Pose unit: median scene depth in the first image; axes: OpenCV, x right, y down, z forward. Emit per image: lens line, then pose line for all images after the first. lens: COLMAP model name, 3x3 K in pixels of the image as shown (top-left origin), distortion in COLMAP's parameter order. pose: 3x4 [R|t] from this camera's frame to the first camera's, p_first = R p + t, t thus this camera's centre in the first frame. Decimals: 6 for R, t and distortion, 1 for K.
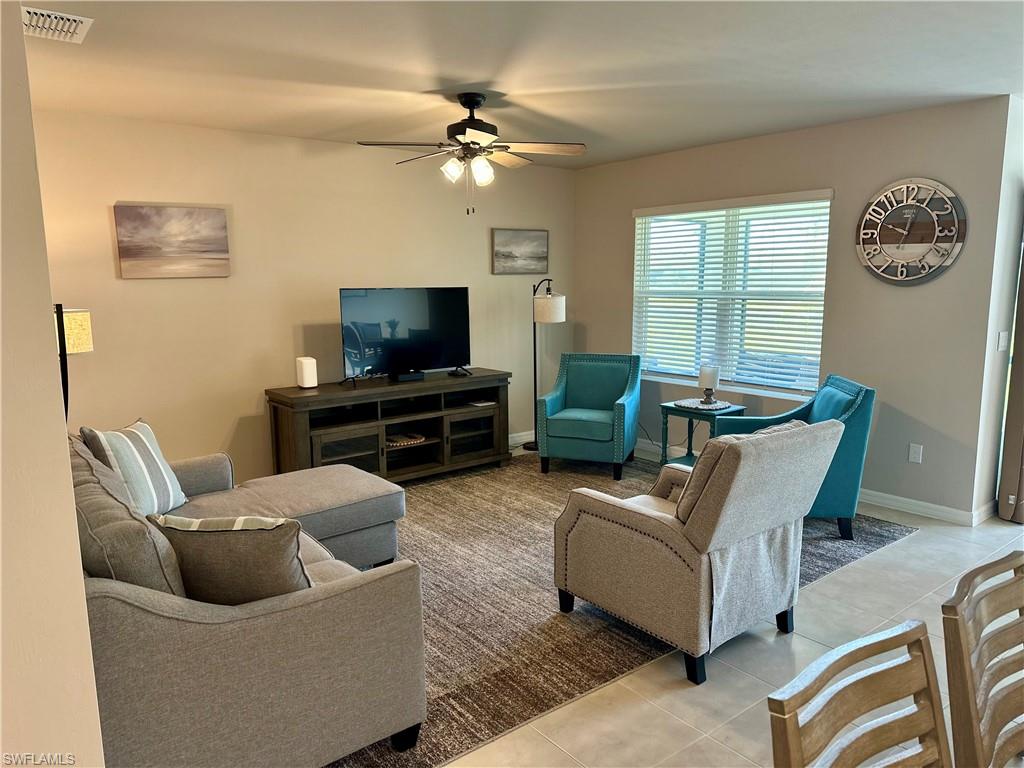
lens RADIAL K [[730.0, 0, 509.1], [0, 730.0, 389.7], [0, 0, 1]] dist [0.118023, -0.184843]
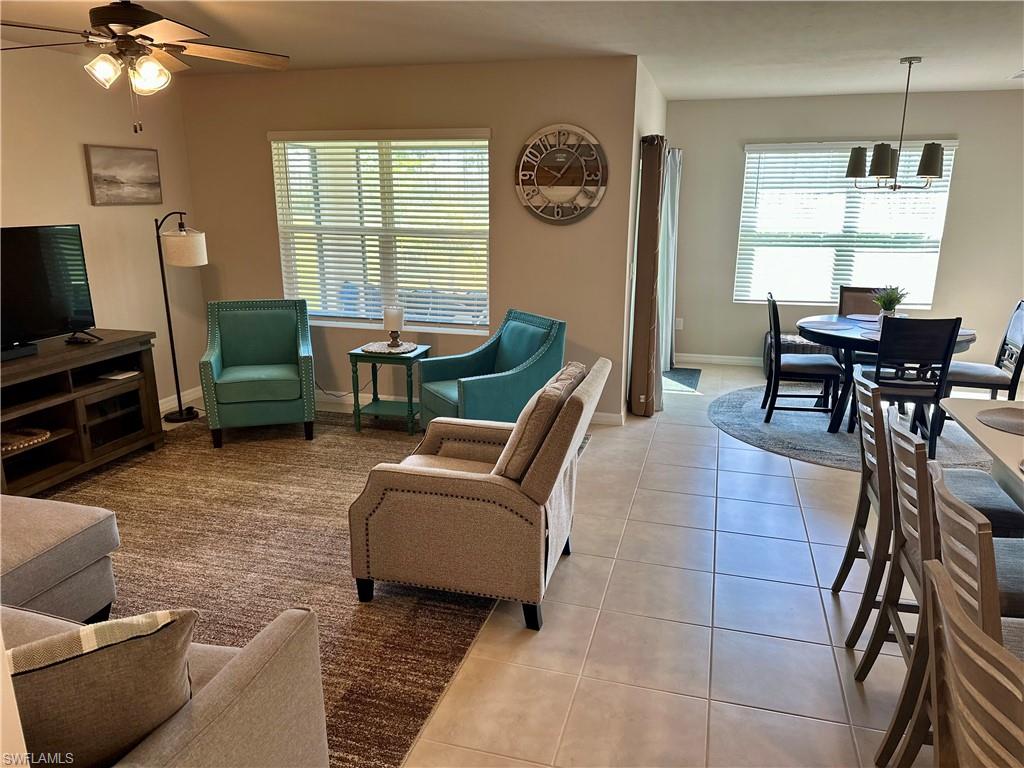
lens RADIAL K [[730.0, 0, 509.1], [0, 730.0, 389.7], [0, 0, 1]] dist [0.118023, -0.184843]
pose [[0.801009, -0.142418, 0.581465, -0.182432], [0.081417, 0.988182, 0.129877, -0.038200], [-0.593090, -0.056692, 0.803138, 0.123652]]
